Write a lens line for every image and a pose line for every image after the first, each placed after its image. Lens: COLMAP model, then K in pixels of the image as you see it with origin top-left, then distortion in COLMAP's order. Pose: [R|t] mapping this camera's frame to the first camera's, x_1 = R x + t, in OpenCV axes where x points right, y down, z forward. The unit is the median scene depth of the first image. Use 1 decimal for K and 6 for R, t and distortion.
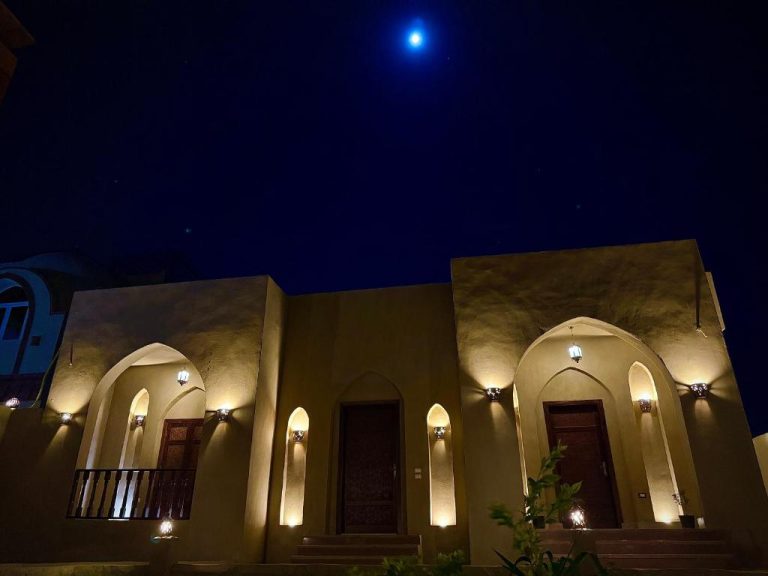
lens RADIAL K [[541.4, 0, 384.7], [0, 541.4, 298.6], [0, 0, 1]] dist [0.093412, -0.133196]
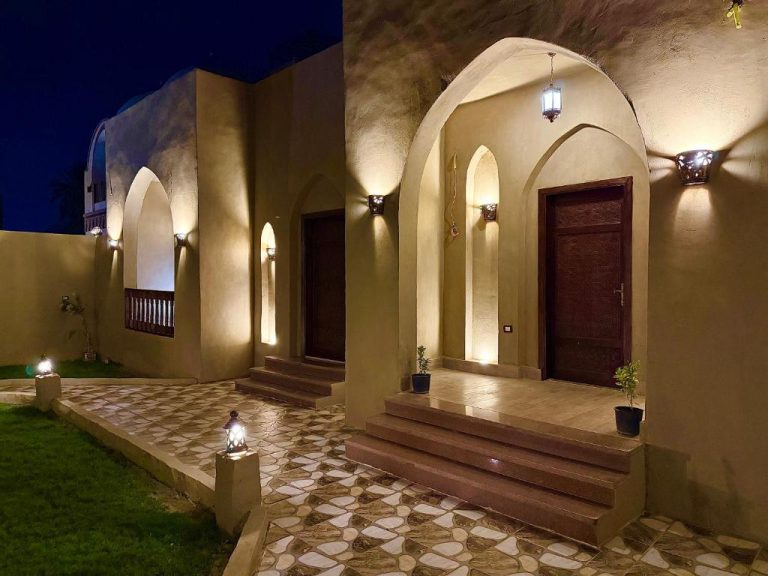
lens RADIAL K [[541.4, 0, 384.7], [0, 541.4, 298.6], [0, 0, 1]] dist [0.093412, -0.133196]
pose [[0.818188, 0.021487, -0.574549, 0.558107], [0.231450, 0.902447, 0.363346, 0.039157], [0.526307, -0.430265, 0.733398, 0.445265]]
